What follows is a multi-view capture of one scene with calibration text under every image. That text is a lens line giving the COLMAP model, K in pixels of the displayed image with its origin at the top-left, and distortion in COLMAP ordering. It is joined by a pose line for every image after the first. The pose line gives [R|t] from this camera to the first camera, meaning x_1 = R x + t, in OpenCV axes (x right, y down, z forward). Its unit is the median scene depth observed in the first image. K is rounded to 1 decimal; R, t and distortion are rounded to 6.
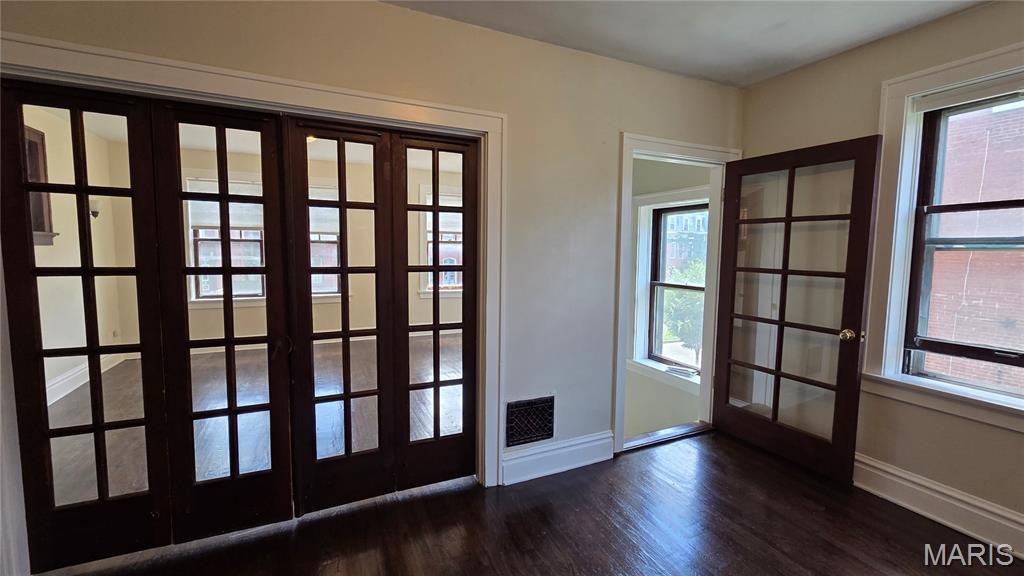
lens RADIAL K [[419.8, 0, 511.6], [0, 419.8, 283.1], [0, 0, 1]] dist [0.000499, 0.000079]
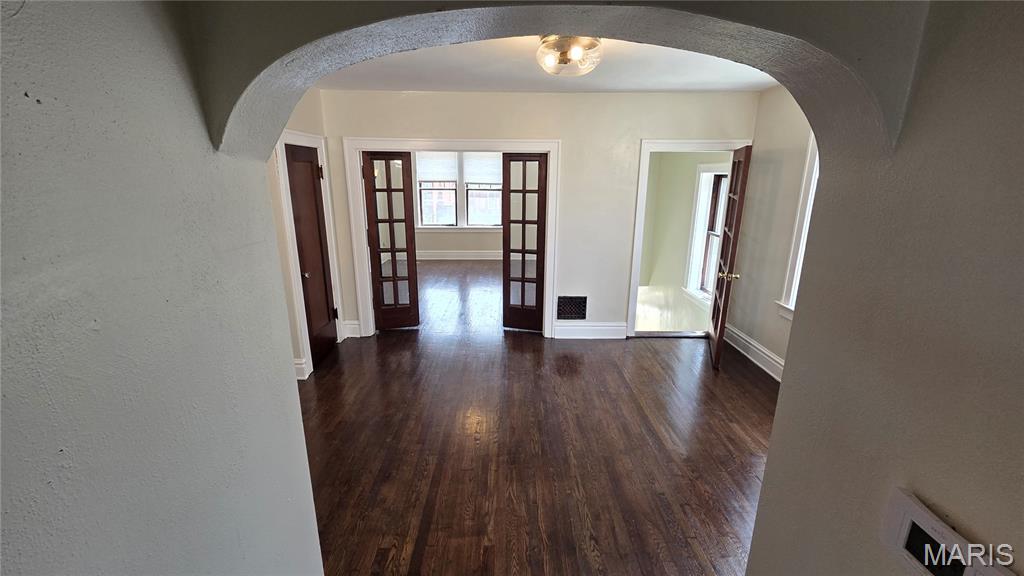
lens RADIAL K [[418.3, 0, 510.0], [0, 418.3, 282.7], [0, 0, 1]] dist [0.001626, 0.000147]
pose [[0.906847, 0.101536, -0.409046, 0.515974], [-0.030064, 0.983658, 0.177518, -0.093302], [0.420386, -0.148684, 0.895080, -0.706030]]
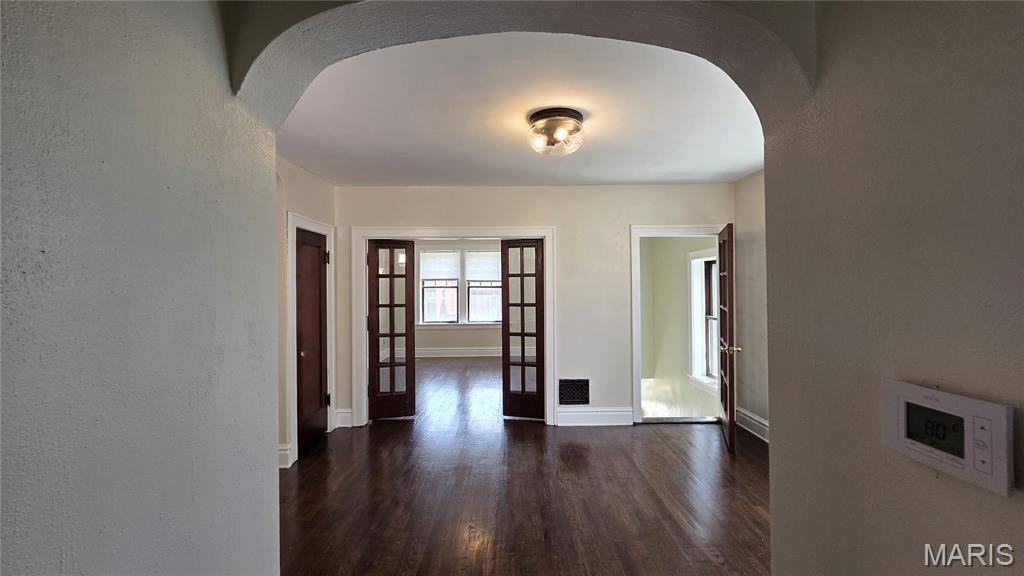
lens RADIAL K [[419.8, 0, 511.6], [0, 419.8, 283.1], [0, 0, 1]] dist [0.000499, 0.000079]
pose [[0.906226, -0.019545, -0.422342, 0.540183], [-0.016678, 0.996501, -0.081901, 0.020100], [0.422465, 0.081265, 0.902729, -0.714934]]
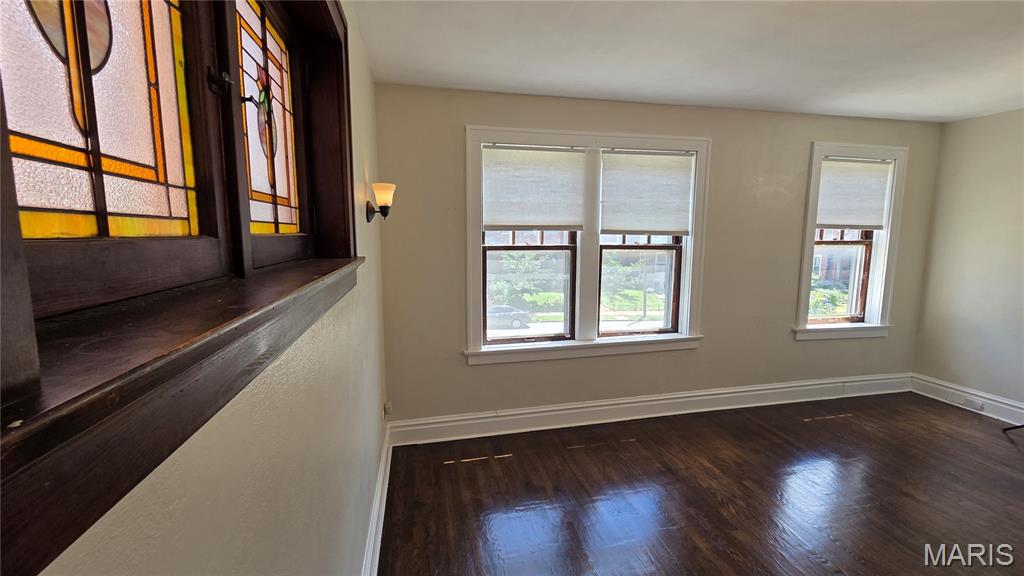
lens RADIAL K [[419.8, 0, 511.6], [0, 419.8, 283.1], [0, 0, 1]] dist [0.000499, 0.000079]
pose [[0.976432, 0.012666, -0.215453, -1.191801], [-0.004800, 0.999304, 0.036996, -0.156165], [0.215772, -0.035090, 0.975813, 0.857640]]
